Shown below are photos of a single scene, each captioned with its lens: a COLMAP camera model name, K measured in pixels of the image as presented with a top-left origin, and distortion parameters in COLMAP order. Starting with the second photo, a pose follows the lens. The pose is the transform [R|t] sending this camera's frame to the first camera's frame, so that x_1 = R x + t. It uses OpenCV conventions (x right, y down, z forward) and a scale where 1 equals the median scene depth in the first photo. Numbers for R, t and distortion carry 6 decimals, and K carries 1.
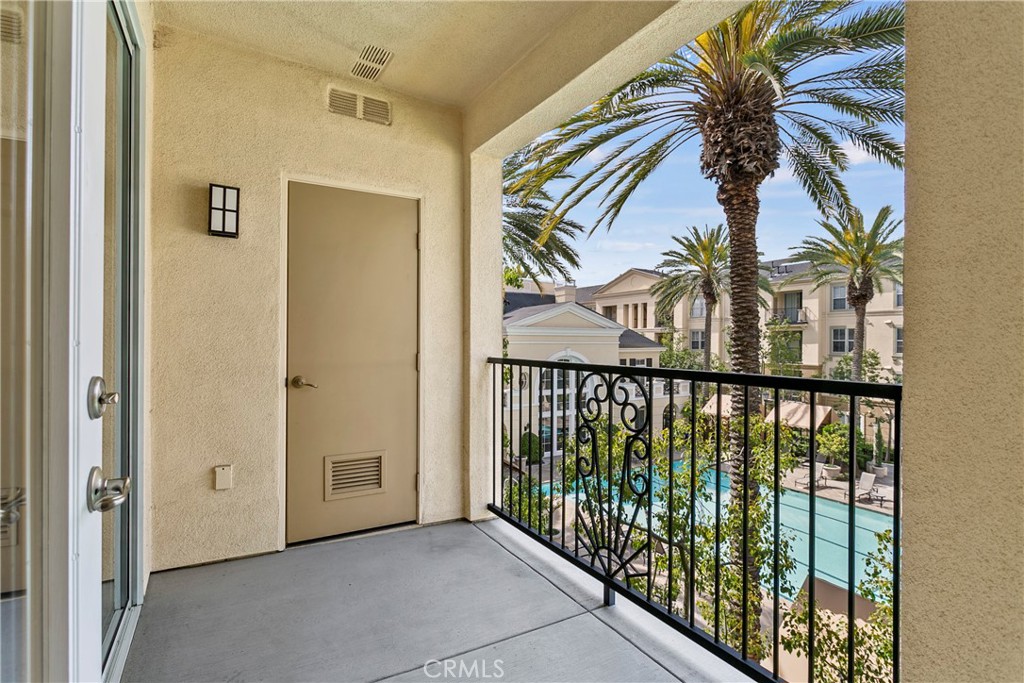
lens RADIAL K [[494.7, 0, 495.1], [0, 494.7, 340.6], [0, 0, 1]] dist [-0.014286, 0.005380]
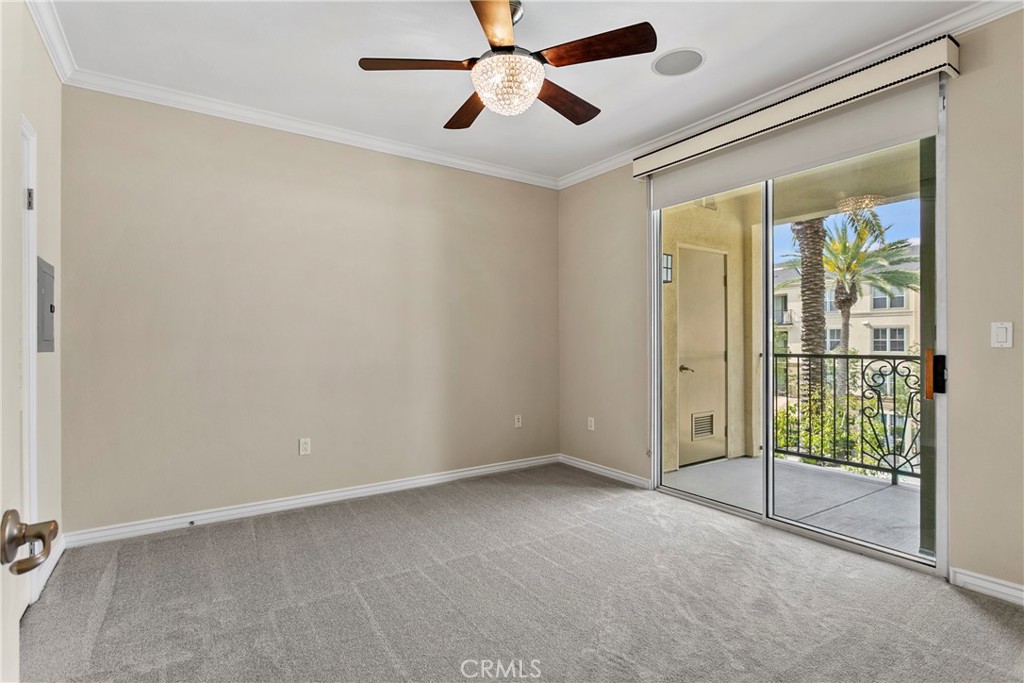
lens RADIAL K [[494.7, 0, 491.0], [0, 494.7, 344.7], [0, 0, 1]] dist [-0.014286, 0.005380]
pose [[0.998469, -0.009283, 0.054522, -1.006575], [0.009089, 0.999951, 0.003815, -0.008424], [-0.054555, -0.003314, 0.998505, -0.553889]]
